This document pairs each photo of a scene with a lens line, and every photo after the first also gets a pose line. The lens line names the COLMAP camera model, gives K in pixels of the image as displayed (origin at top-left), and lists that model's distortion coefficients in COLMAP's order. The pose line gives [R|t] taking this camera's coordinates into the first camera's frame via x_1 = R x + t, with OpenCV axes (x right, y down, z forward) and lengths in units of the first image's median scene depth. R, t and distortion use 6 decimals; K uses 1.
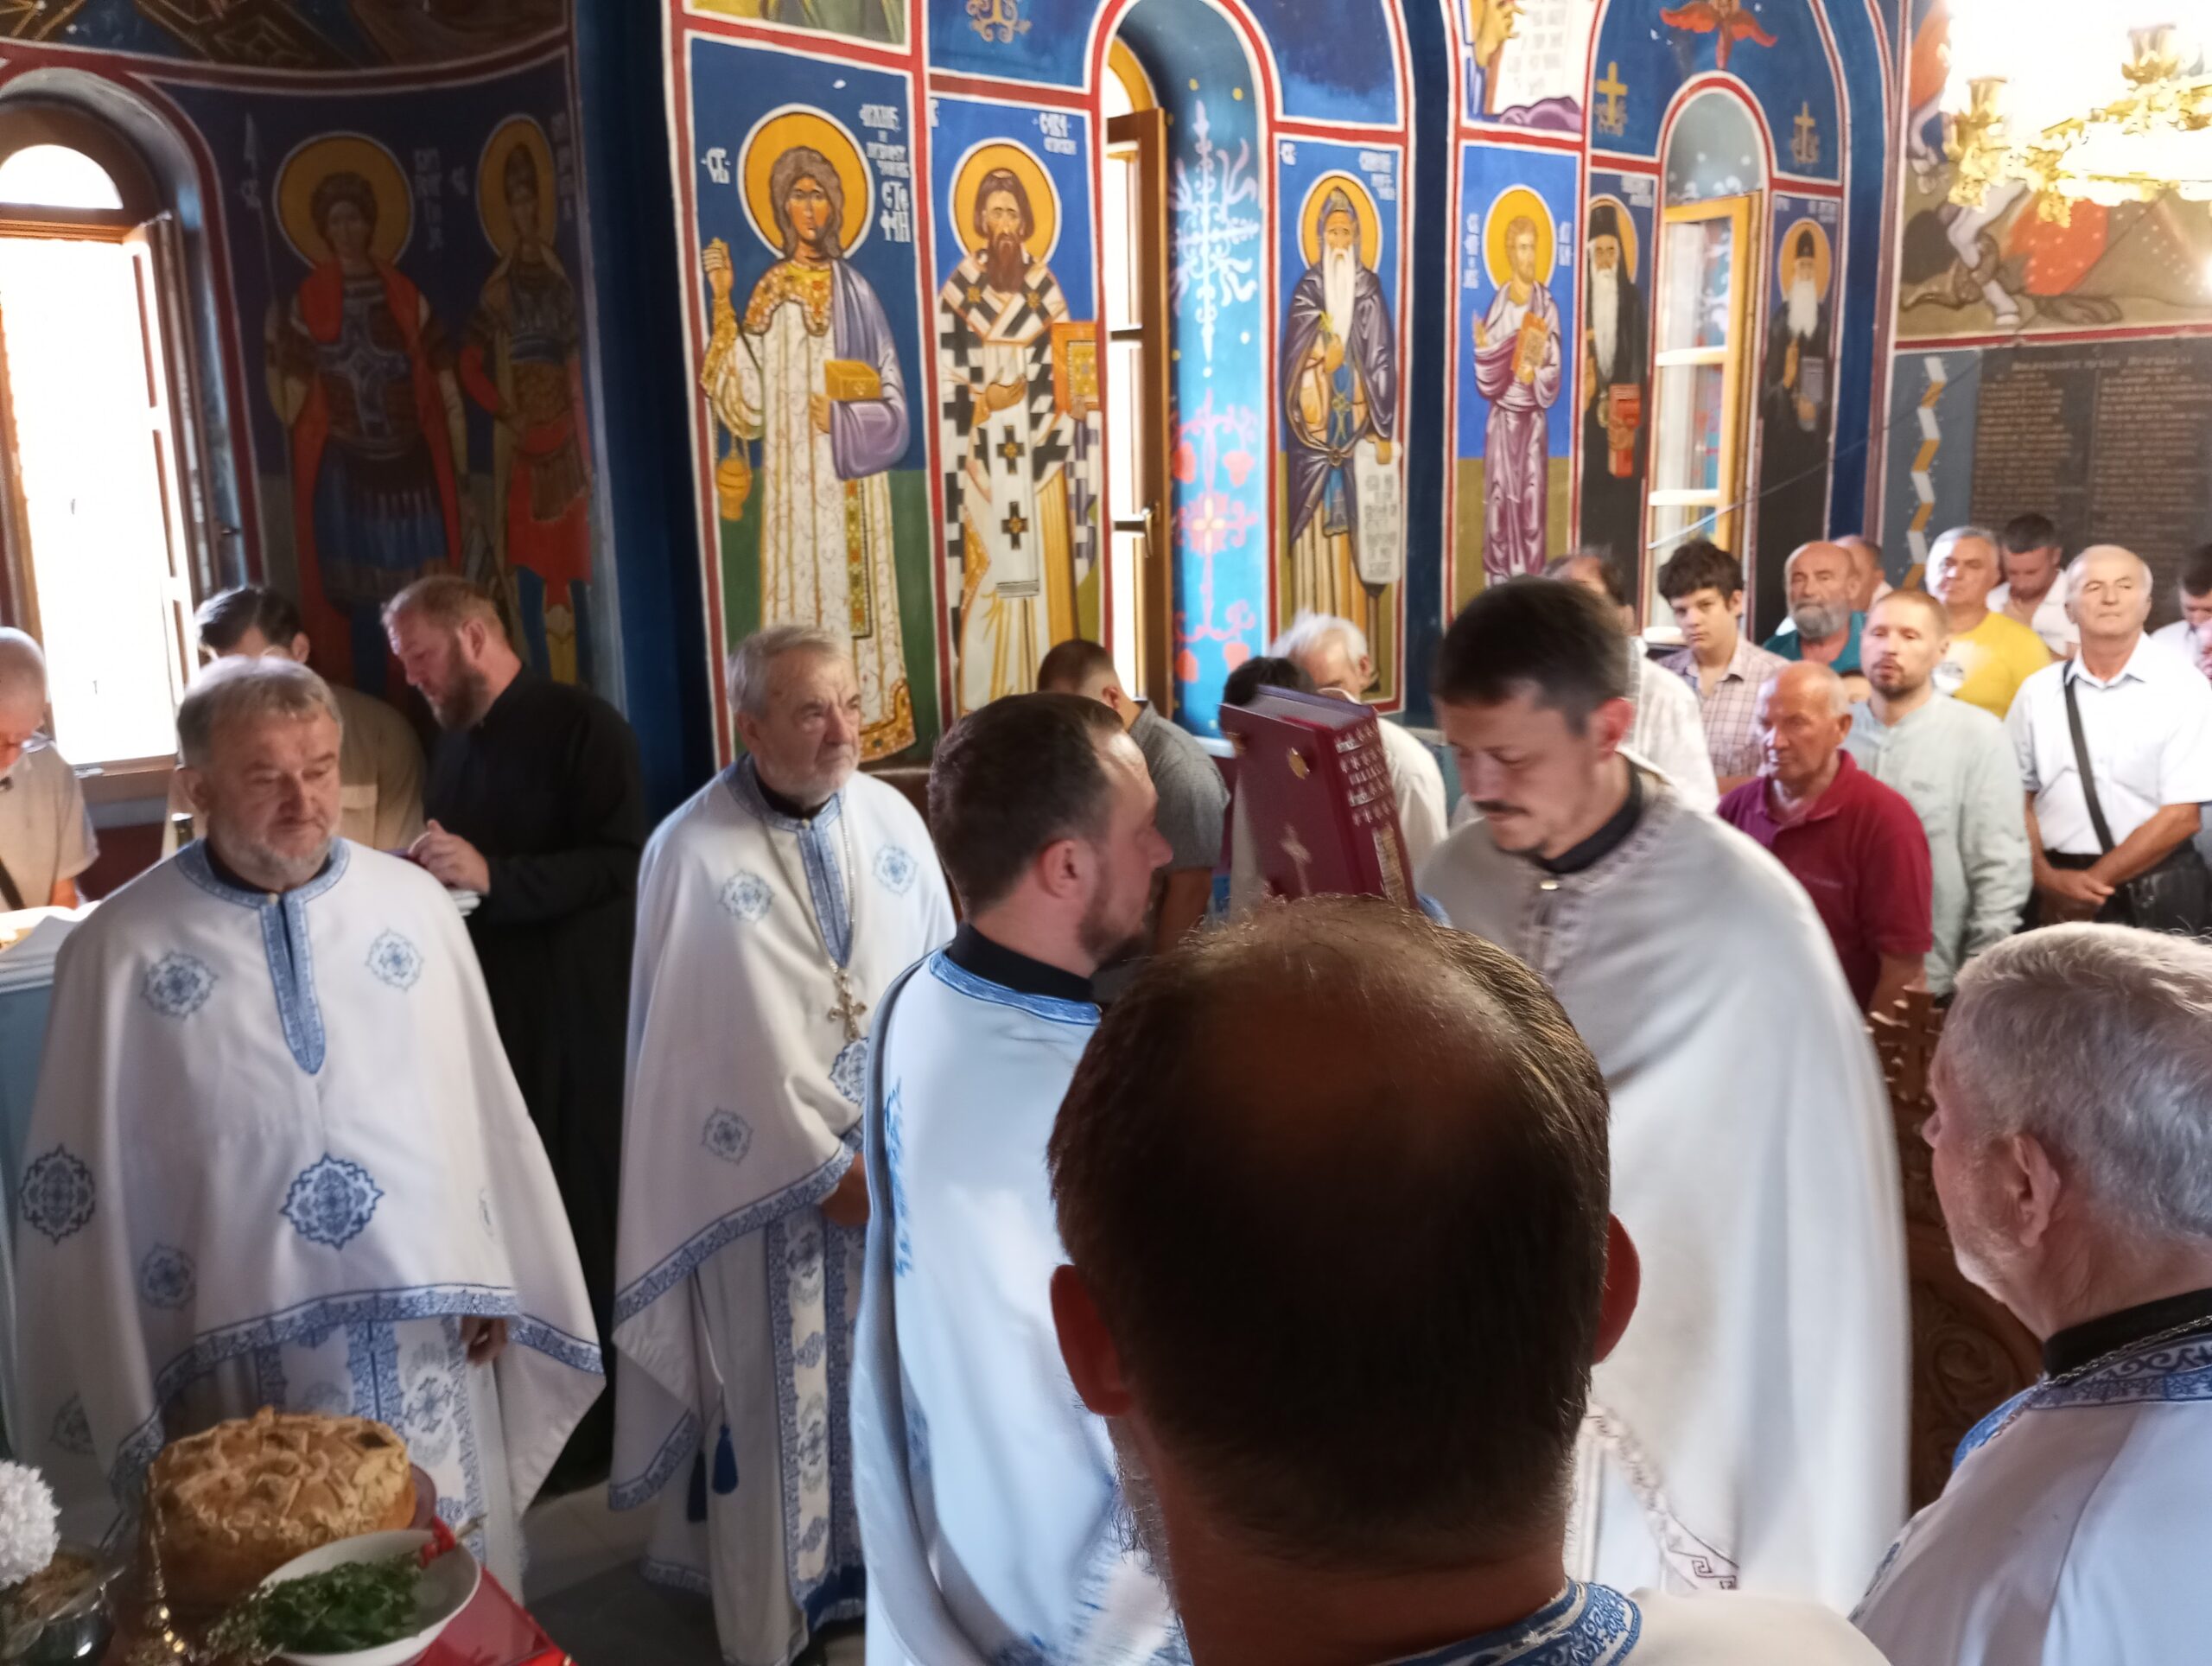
lens RADIAL K [[1823.2, 0, 1103.3], [0, 1823.2, 834.8], [0, 0, 1]] dist [0.060220, -0.078448]
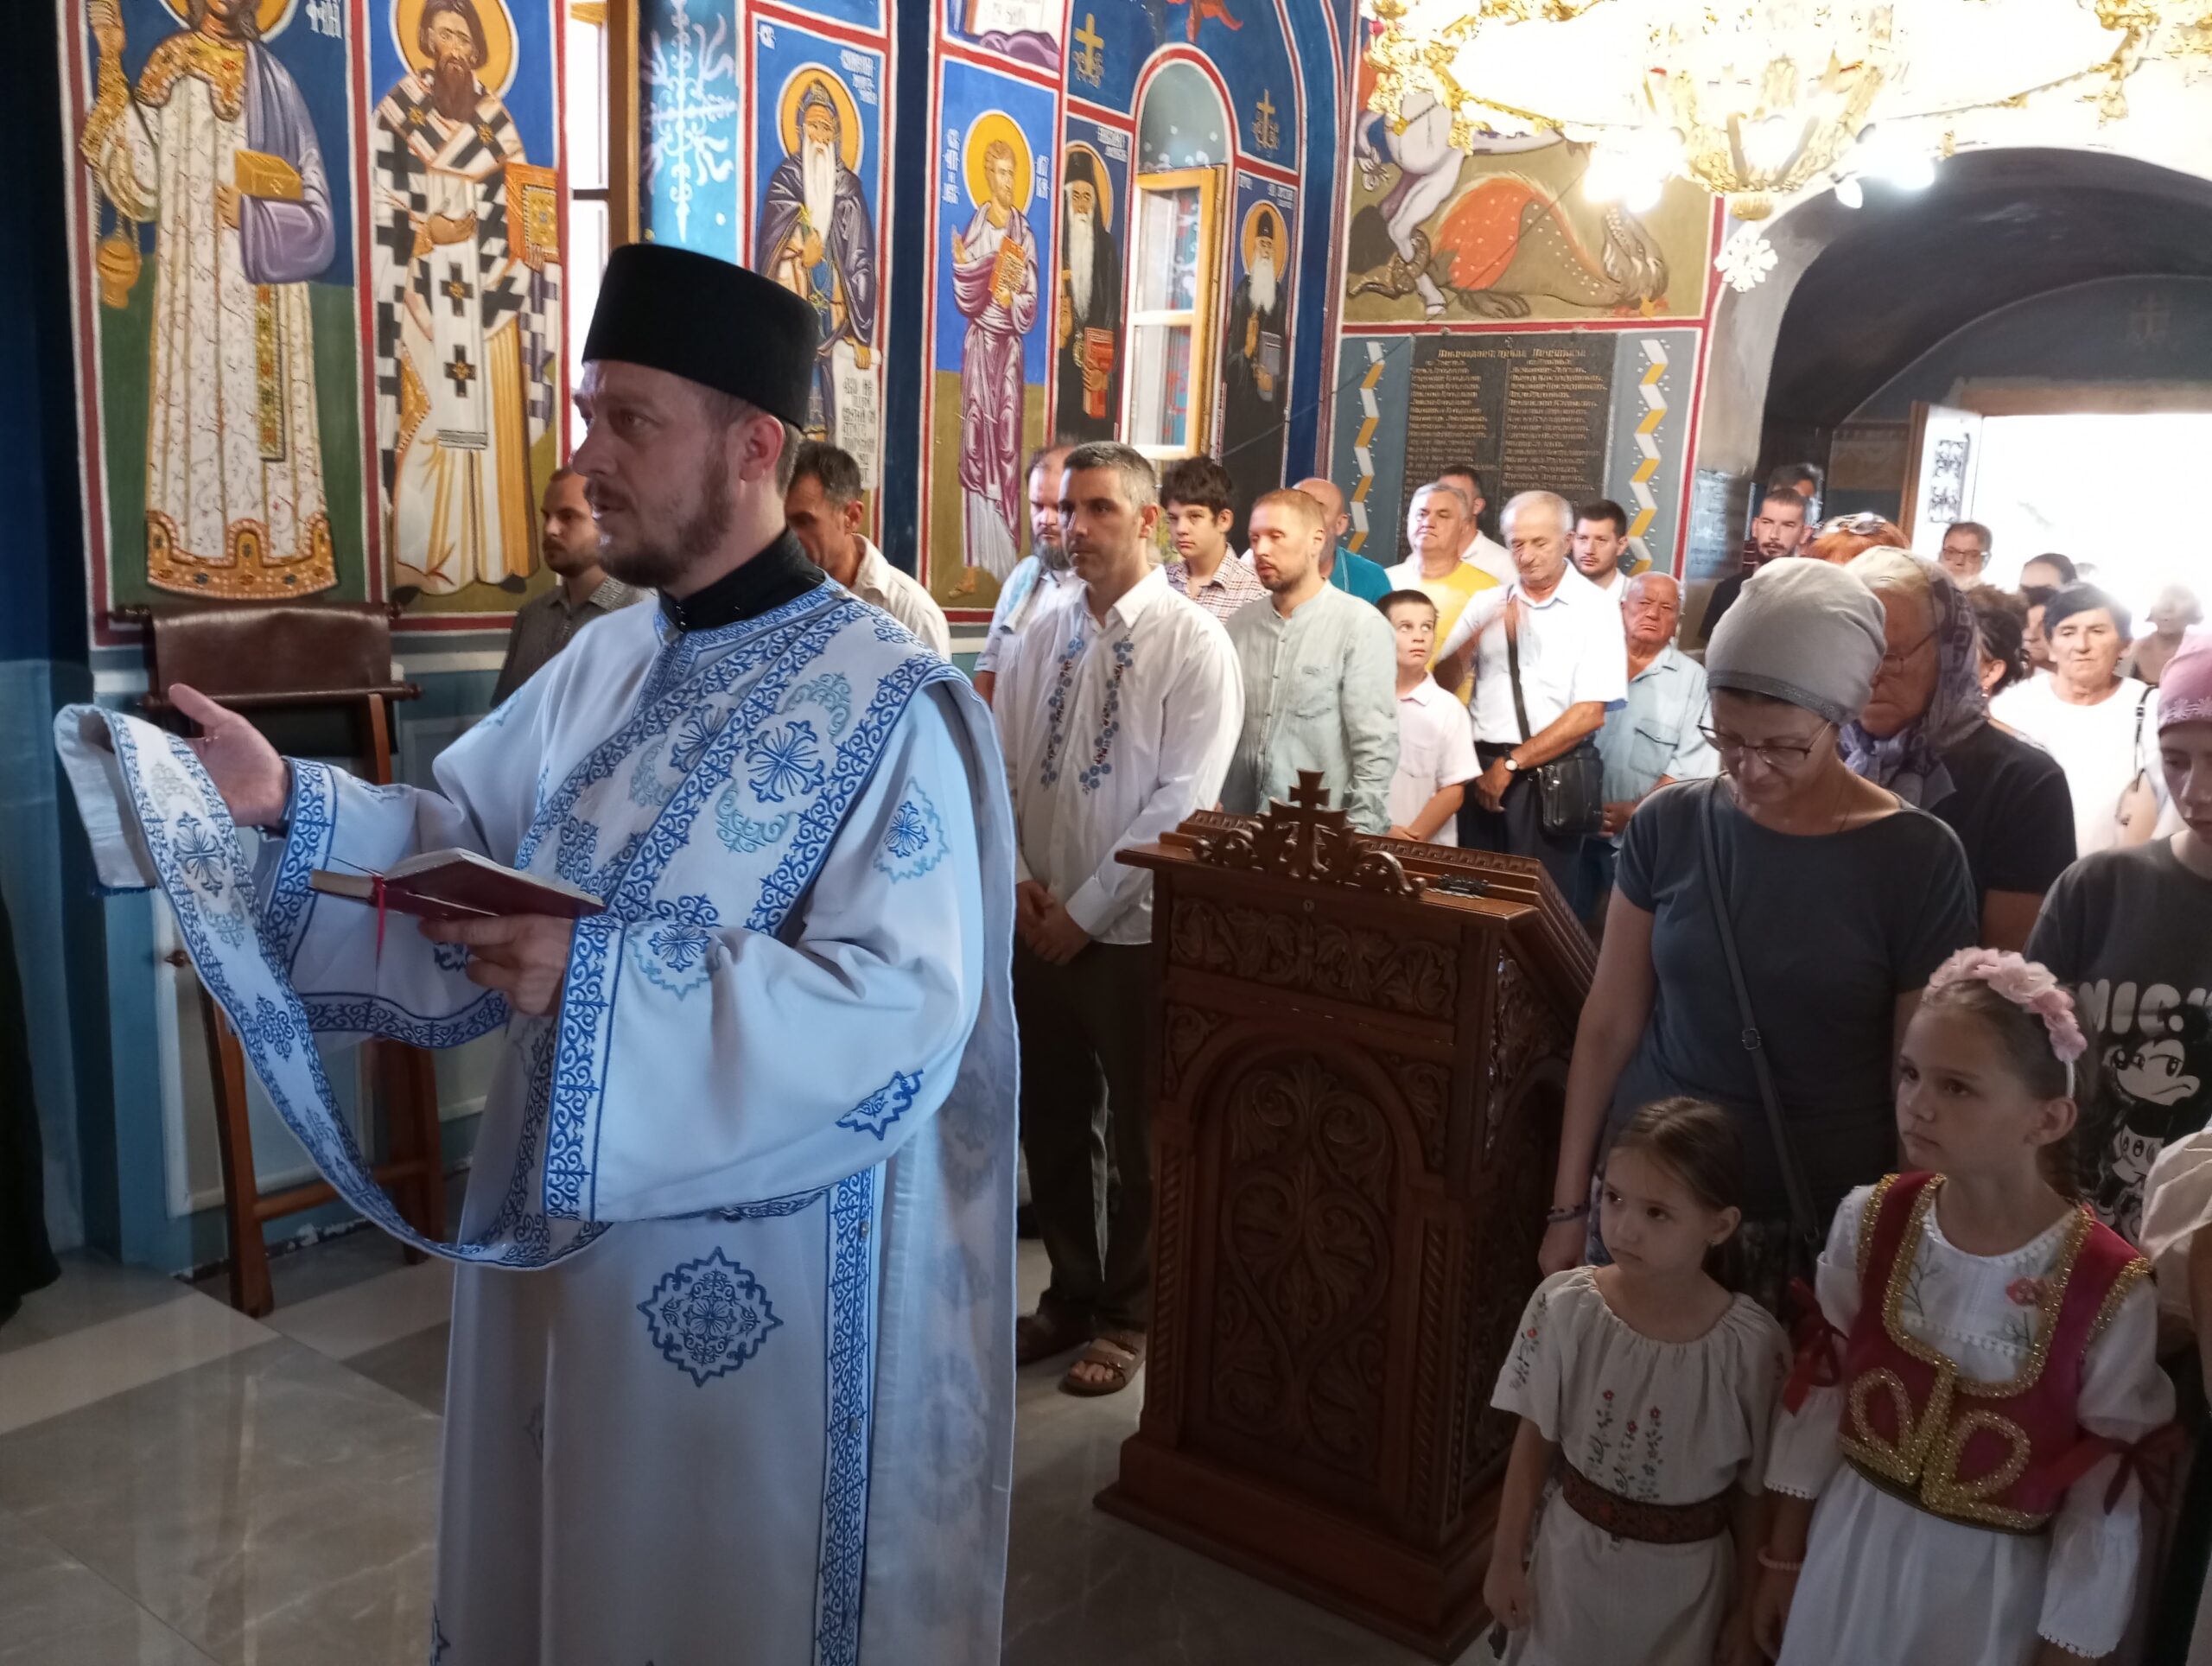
lens RADIAL K [[1812.2, 0, 1106.0], [0, 1812.2, 833.0], [0, 0, 1]] dist [0.064649, -0.094462]
pose [[0.964661, 0.022805, 0.262505, 0.031141], [-0.017924, 0.999619, -0.020974, 0.083597], [-0.262884, 0.015528, 0.964703, 0.009715]]
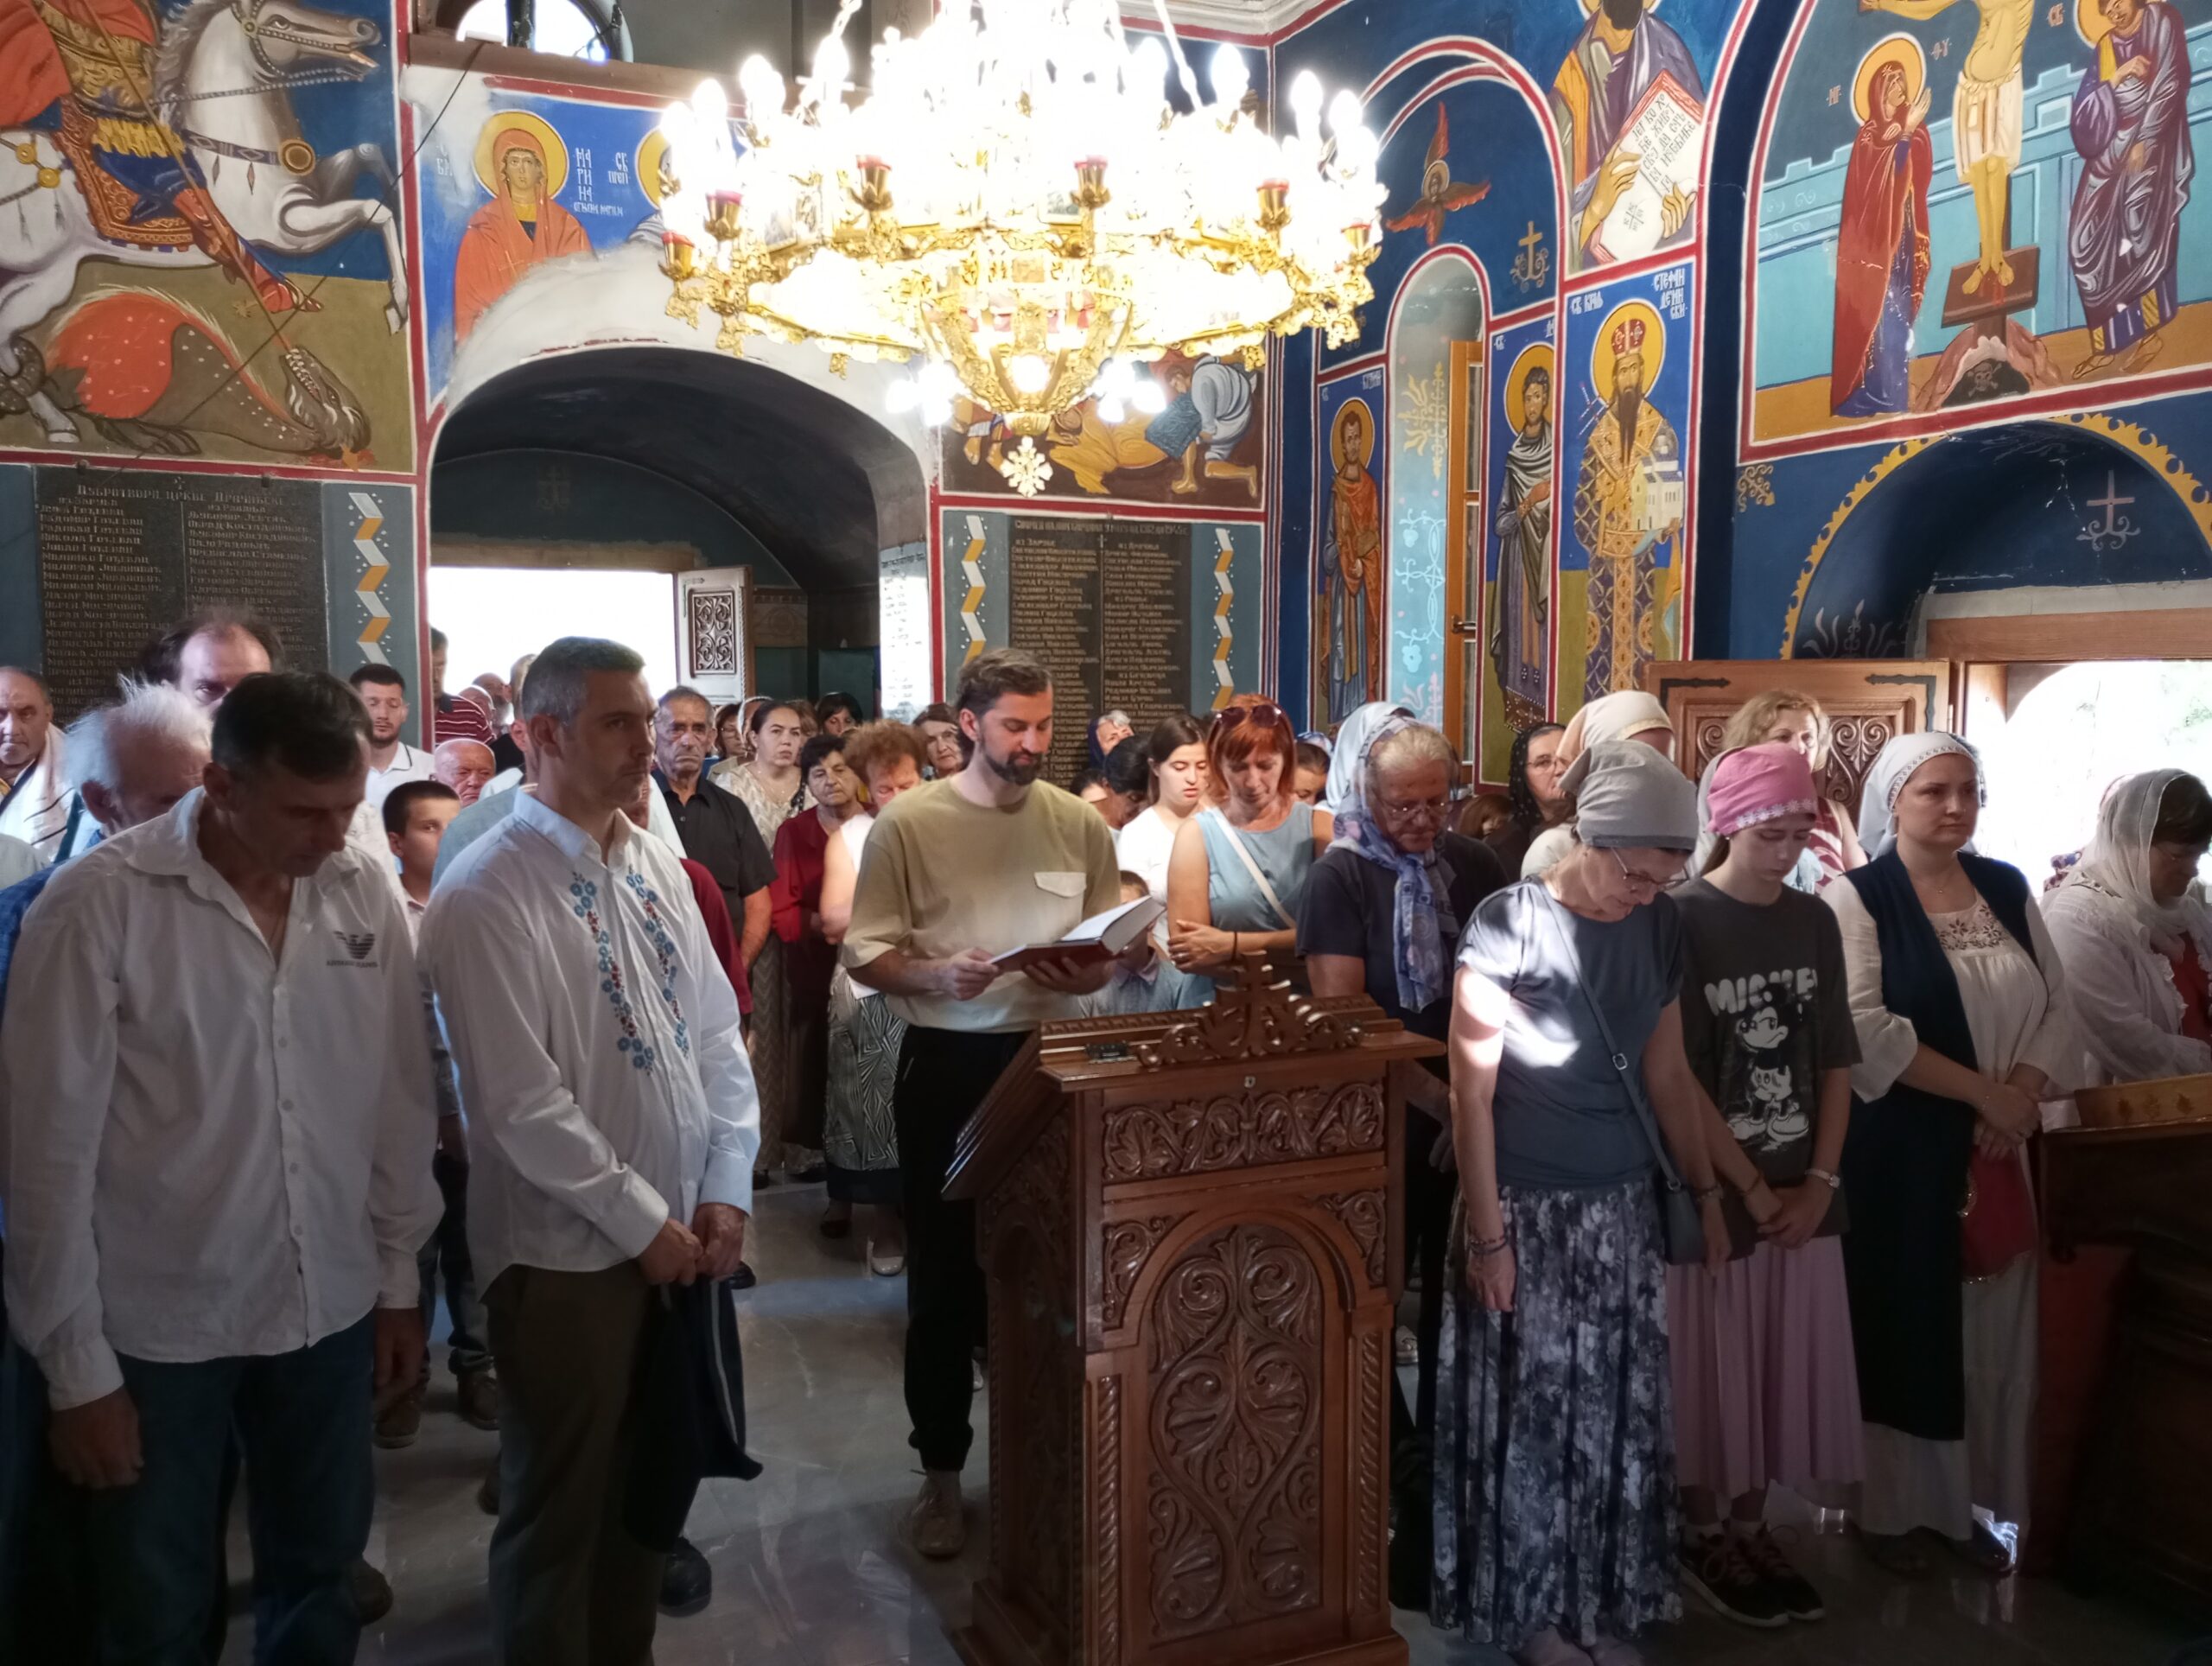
lens RADIAL K [[1805.5, 0, 1101.2], [0, 1805.5, 838.6], [0, 0, 1]] dist [0.078042, -0.102118]
pose [[0.241690, -0.055465, 0.968767, -0.379886], [0.180674, 0.983479, 0.011232, -0.006572], [-0.953385, 0.172316, 0.247718, 0.465271]]
